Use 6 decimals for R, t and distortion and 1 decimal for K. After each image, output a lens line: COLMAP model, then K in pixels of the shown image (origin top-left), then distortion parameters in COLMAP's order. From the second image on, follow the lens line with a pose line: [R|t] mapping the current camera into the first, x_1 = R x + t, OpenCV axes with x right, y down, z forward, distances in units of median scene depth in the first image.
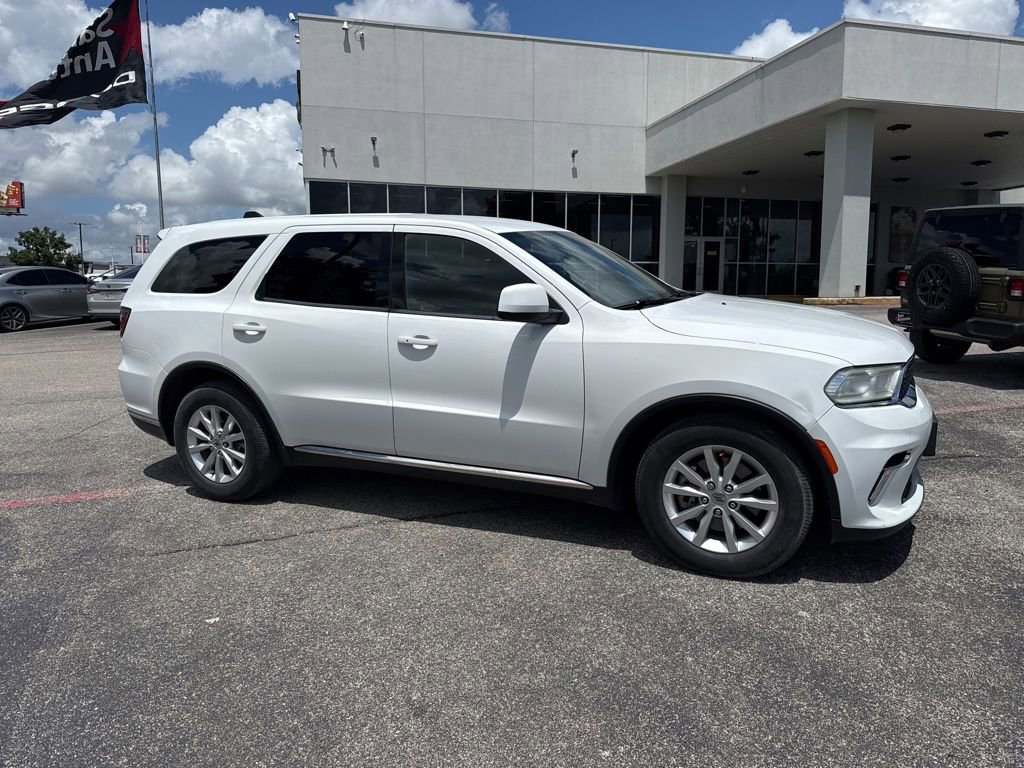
lens RADIAL K [[722.2, 0, 514.8], [0, 722.2, 382.9], [0, 0, 1]] dist [0.026813, -0.033595]
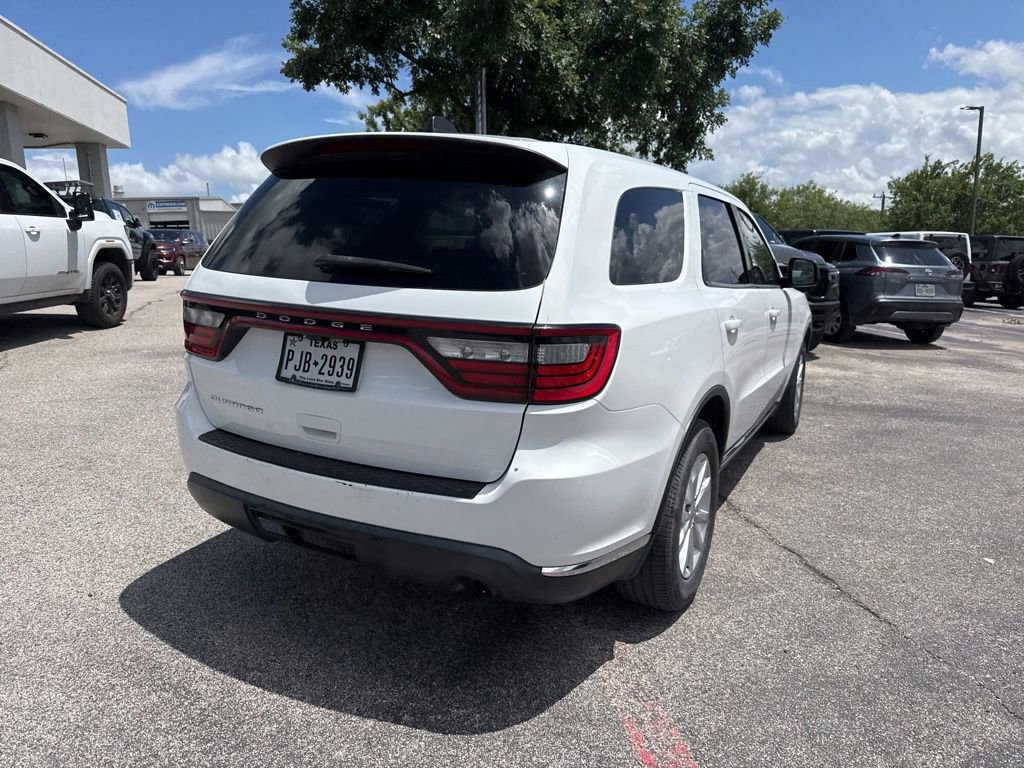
lens RADIAL K [[722.2, 0, 522.1], [0, 722.2, 393.8], [0, 0, 1]] dist [0.026813, -0.033595]
pose [[0.045428, -0.187462, 0.981221, -1.119878], [0.141677, 0.973515, 0.179431, -0.171379], [-0.988870, 0.130866, 0.070784, 1.191477]]
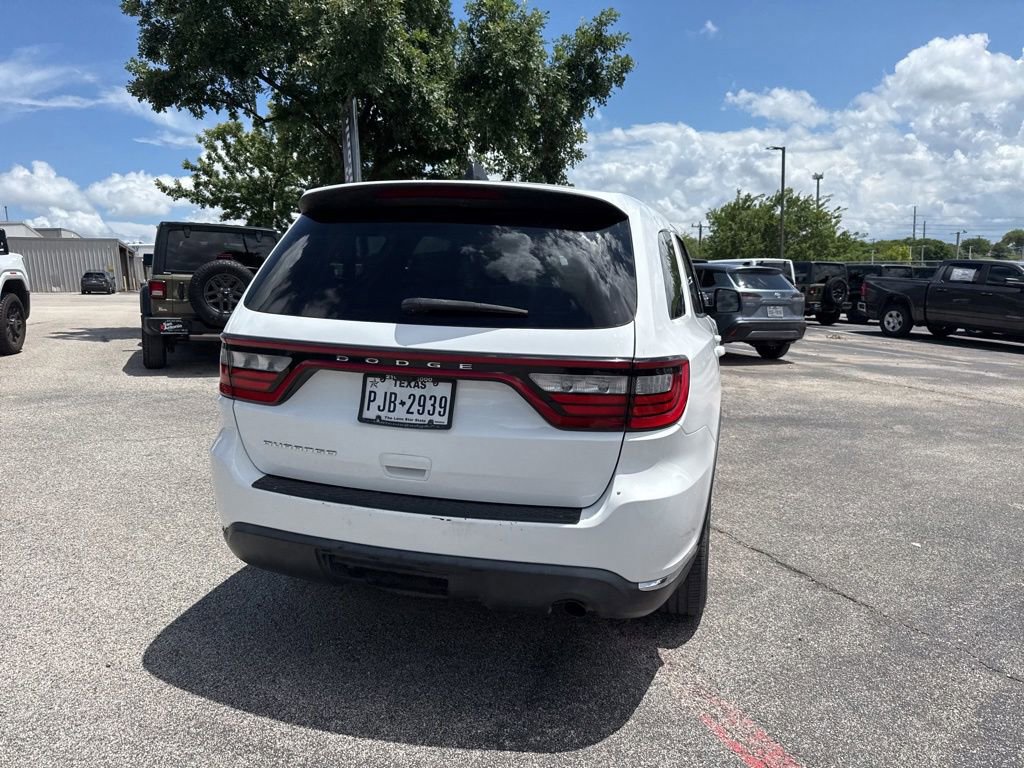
lens RADIAL K [[722.2, 0, 519.4], [0, 722.2, 393.9], [0, 0, 1]] dist [0.026813, -0.033595]
pose [[-0.170293, -0.150939, 0.973765, -1.140361], [0.150228, 0.972670, 0.177042, -0.208413], [-0.973875, 0.176436, -0.142963, 1.367291]]
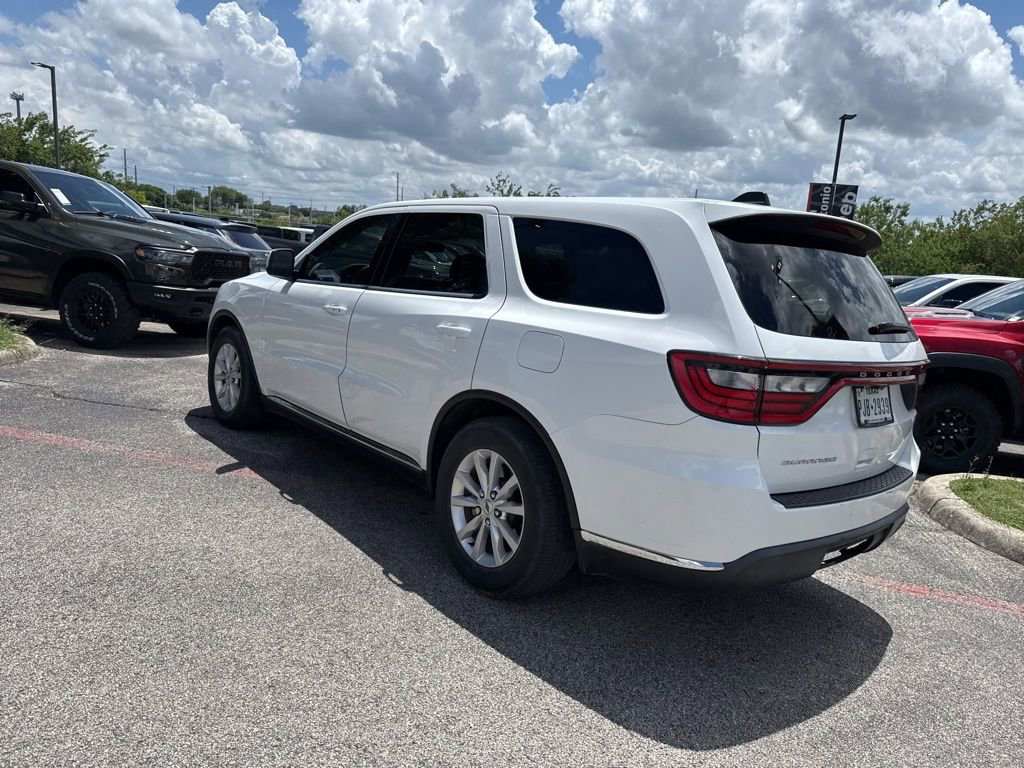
lens RADIAL K [[722.2, 0, 519.4], [0, 722.2, 382.8], [0, 0, 1]] dist [0.026813, -0.033595]
pose [[-0.911271, -0.139697, 0.387389, -0.752894], [-0.015336, 0.951564, 0.307069, -0.301740], [-0.411522, 0.273882, -0.869275, 1.861087]]
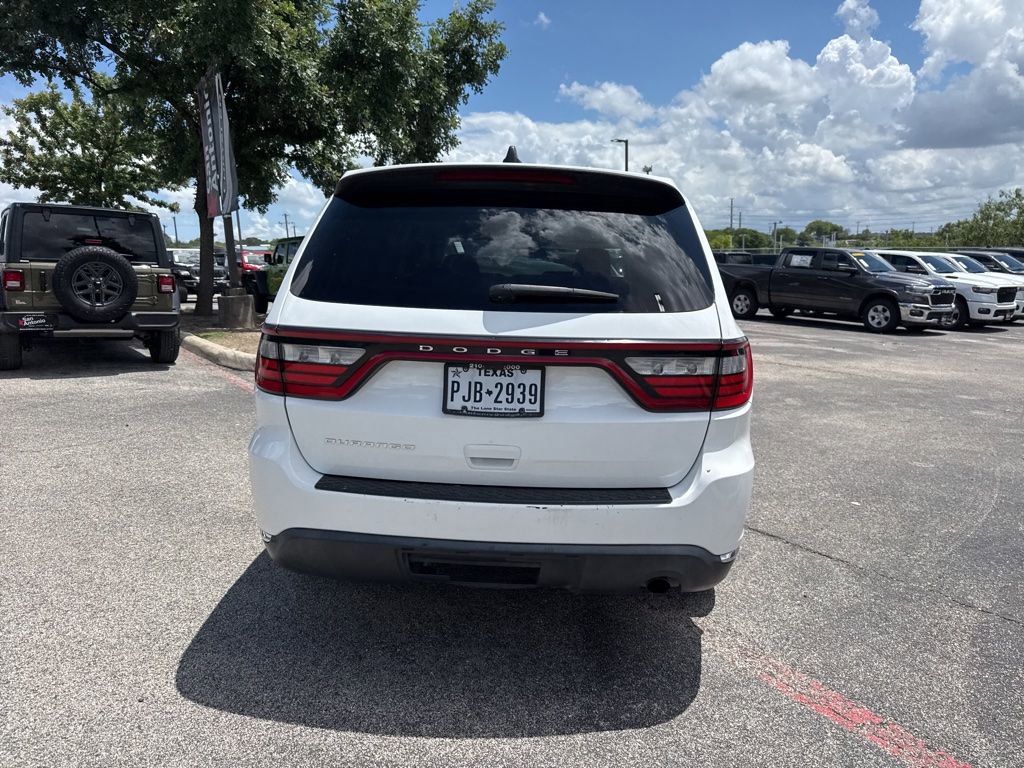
lens RADIAL K [[722.2, 0, 519.7], [0, 722.2, 394.4], [0, 0, 1]] dist [0.026813, -0.033595]
pose [[-0.373309, -0.156560, 0.914401, -1.089583], [0.146669, 0.963301, 0.224811, -0.232727], [-0.916040, 0.218038, -0.336647, 1.533558]]
